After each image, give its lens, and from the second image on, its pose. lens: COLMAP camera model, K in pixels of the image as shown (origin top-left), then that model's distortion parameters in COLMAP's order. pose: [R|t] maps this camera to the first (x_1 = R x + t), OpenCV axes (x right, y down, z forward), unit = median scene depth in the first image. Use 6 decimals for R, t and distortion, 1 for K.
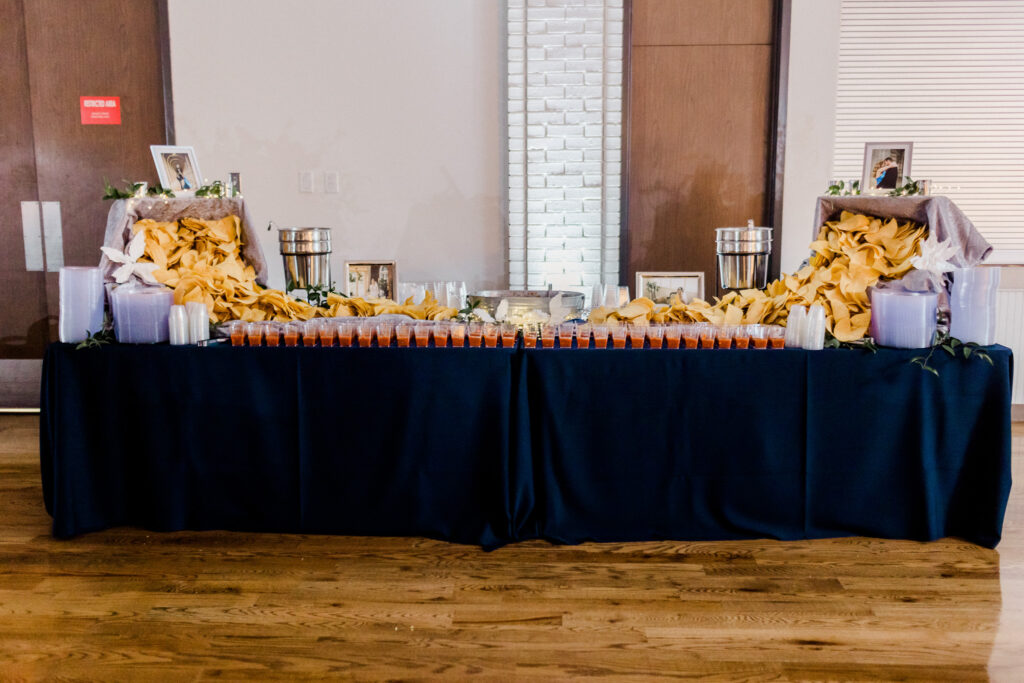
lens RADIAL K [[993.7, 0, 511.6], [0, 993.7, 340.8], [0, 0, 1]] dist [0.001780, 0.000000]
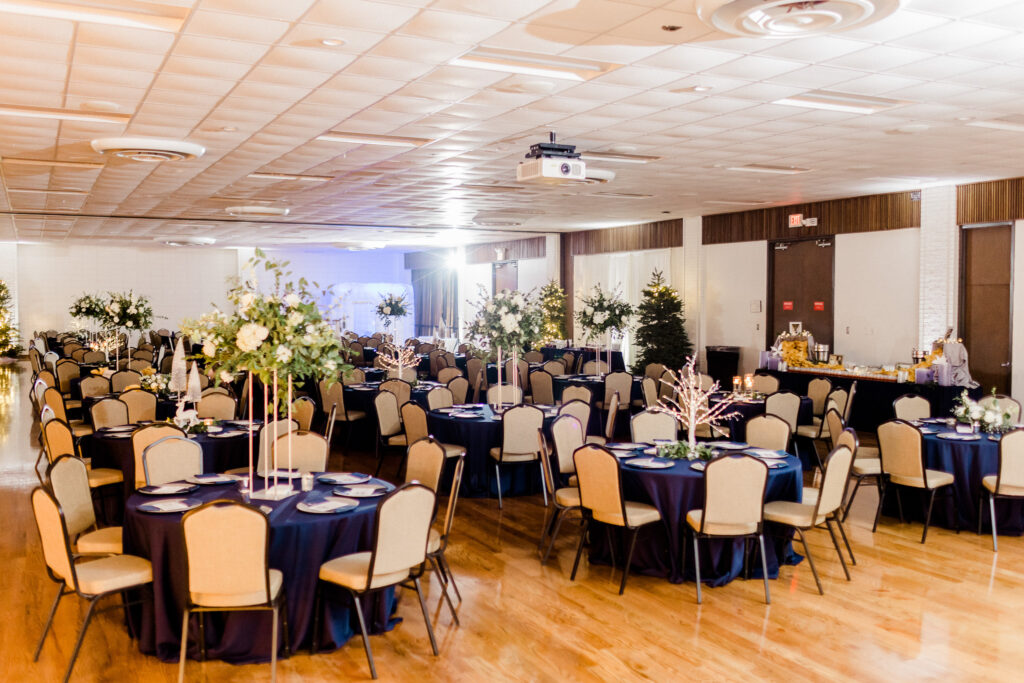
lens RADIAL K [[993.7, 0, 513.8], [0, 993.7, 345.2], [0, 0, 1]] dist [0.001780, 0.000000]
pose [[0.477674, 0.045441, -0.877361, 1.987491], [-0.141498, 0.989603, -0.025784, 0.115124], [0.867067, 0.136461, 0.479137, -1.397639]]
